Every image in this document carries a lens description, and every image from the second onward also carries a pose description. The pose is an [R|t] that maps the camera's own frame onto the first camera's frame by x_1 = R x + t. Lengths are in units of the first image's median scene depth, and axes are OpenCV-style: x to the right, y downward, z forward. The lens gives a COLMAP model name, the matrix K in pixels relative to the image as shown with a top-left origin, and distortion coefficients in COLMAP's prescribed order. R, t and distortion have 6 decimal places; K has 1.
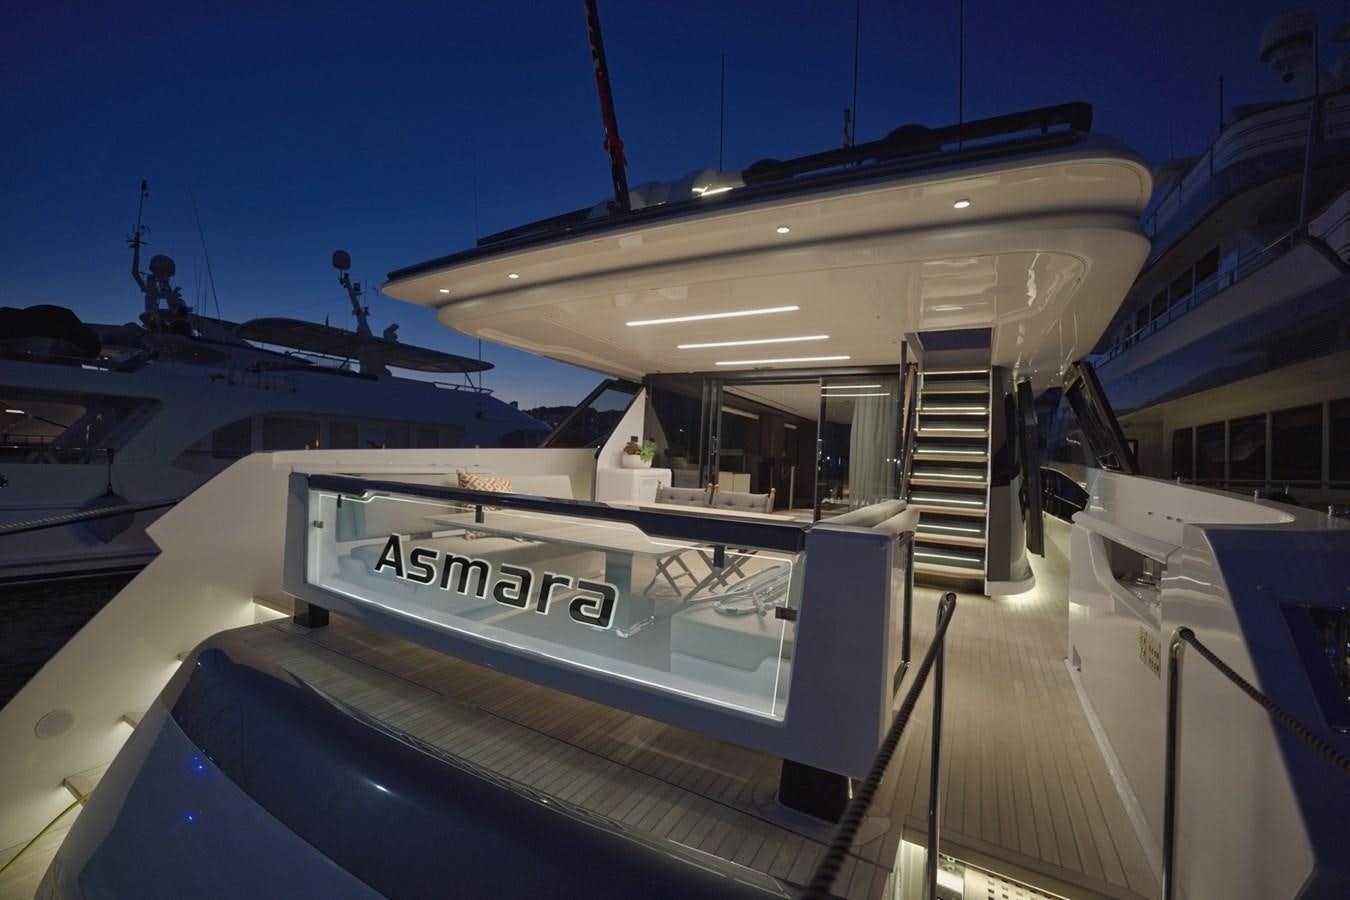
lens RADIAL K [[541.8, 0, 675.0], [0, 541.8, 450.0], [0, 0, 1]] dist [-0.024933, 0.000249]
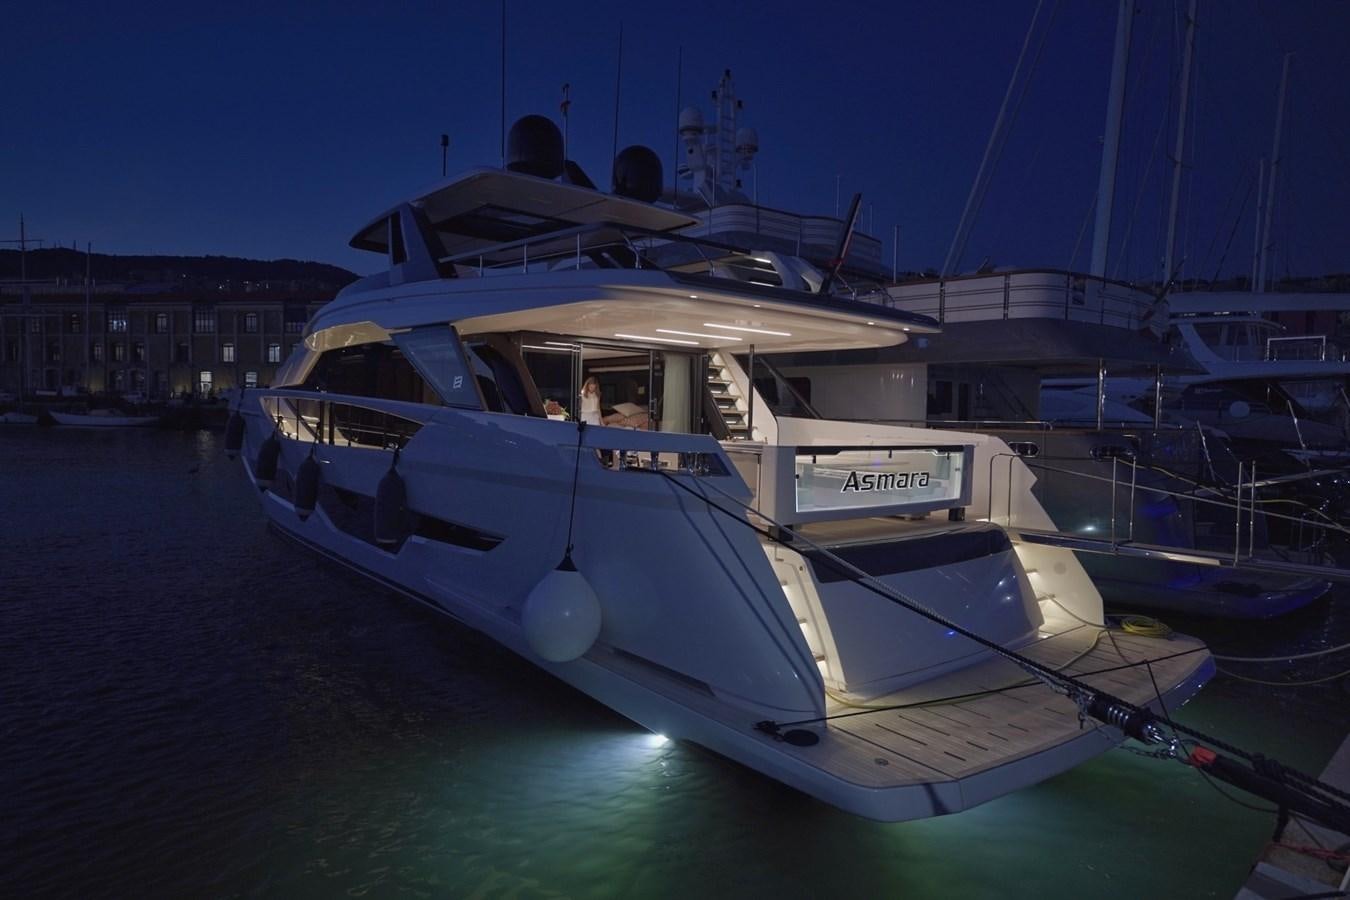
lens RADIAL K [[799.9, 0, 671.3], [0, 799.9, 445.7], [0, 0, 1]] dist [0.005589, 0.000776]
pose [[0.368776, -0.077986, 0.926241, -3.004972], [-0.017462, 0.995717, 0.090788, -0.163284], [-0.929354, -0.049655, 0.365835, 0.479215]]
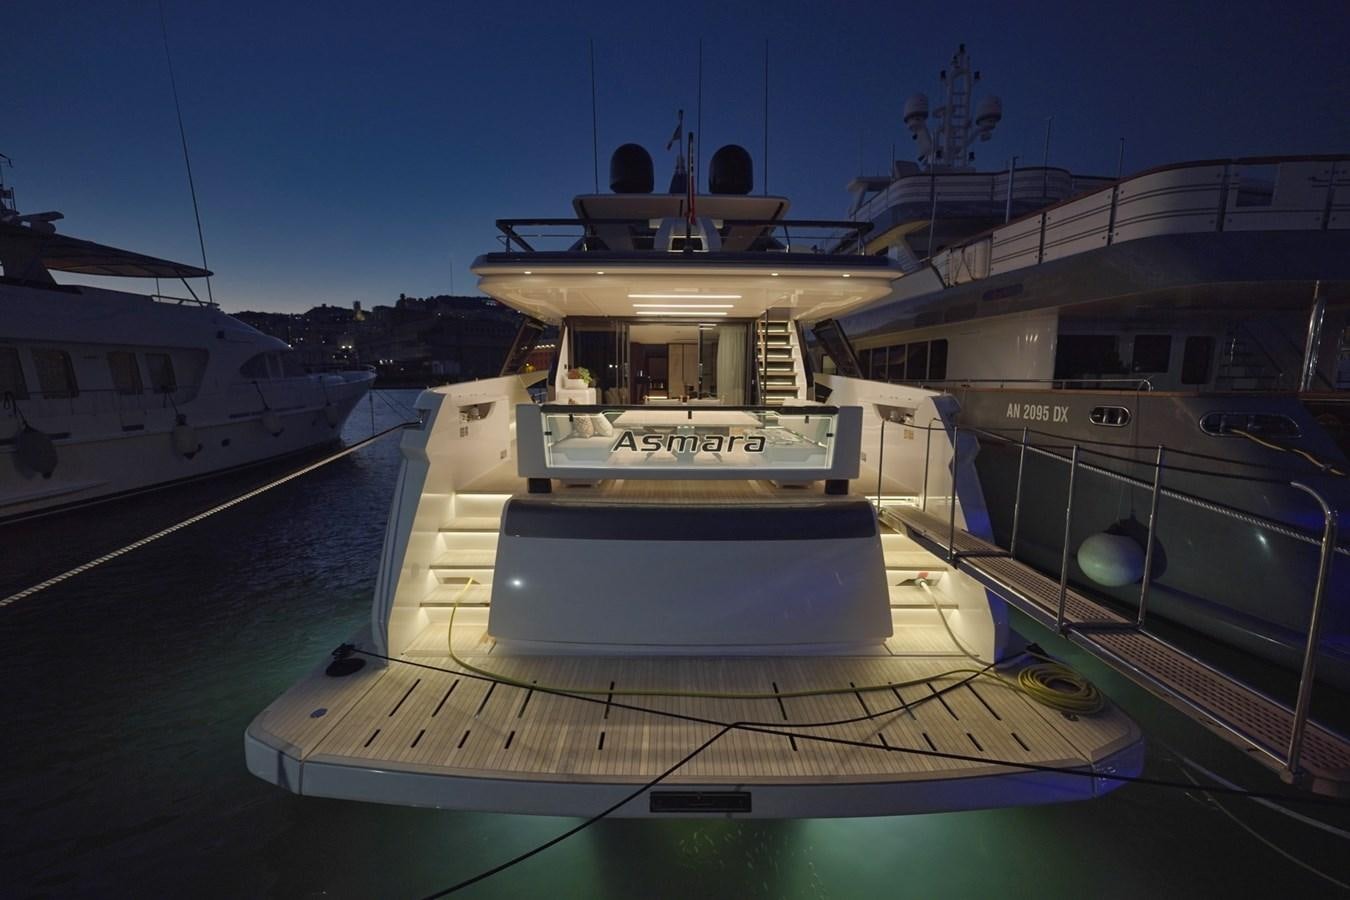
lens RADIAL K [[535.6, 0, 673.2], [0, 535.6, 445.1], [0, 0, 1]] dist [-0.000825, -0.000103]
pose [[0.872384, -0.106579, 0.477060, -1.132547], [0.029999, 0.985775, 0.165373, -0.091932], [-0.487899, -0.129958, 0.863172, -0.653682]]
